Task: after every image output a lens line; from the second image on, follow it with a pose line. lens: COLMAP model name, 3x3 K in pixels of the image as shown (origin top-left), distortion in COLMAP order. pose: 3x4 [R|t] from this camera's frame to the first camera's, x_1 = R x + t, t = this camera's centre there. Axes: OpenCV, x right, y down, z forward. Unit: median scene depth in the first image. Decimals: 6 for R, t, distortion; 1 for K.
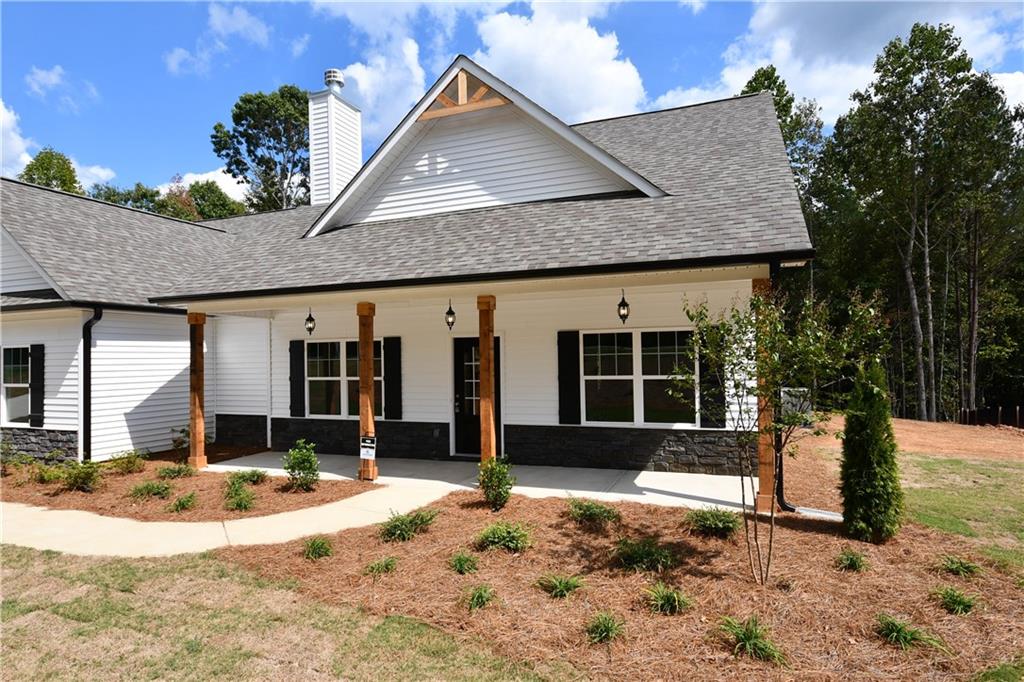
lens RADIAL K [[583.6, 0, 510.8], [0, 583.6, 346.8], [0, 0, 1]] dist [-0.005220, -0.000523]
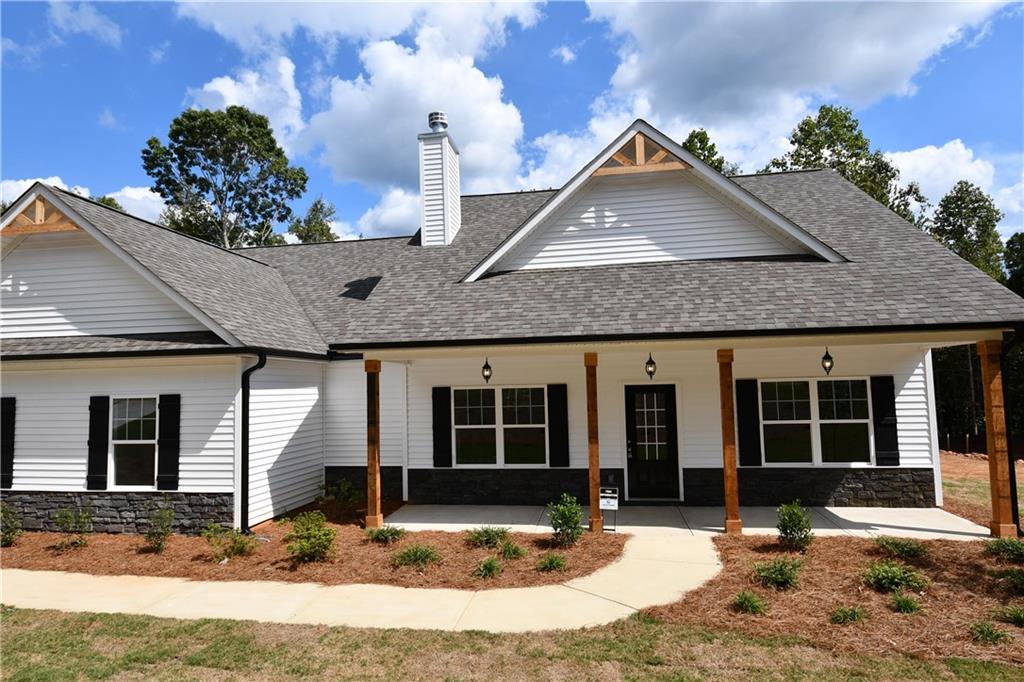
lens RADIAL K [[586.6, 0, 509.4], [0, 586.6, 346.1], [0, 0, 1]] dist [-0.013037, 0.011302]
pose [[0.977012, 0.008468, 0.213015, -0.504259], [0.003082, 0.998545, -0.053832, -0.028085], [-0.213161, 0.053251, 0.975565, 0.027888]]
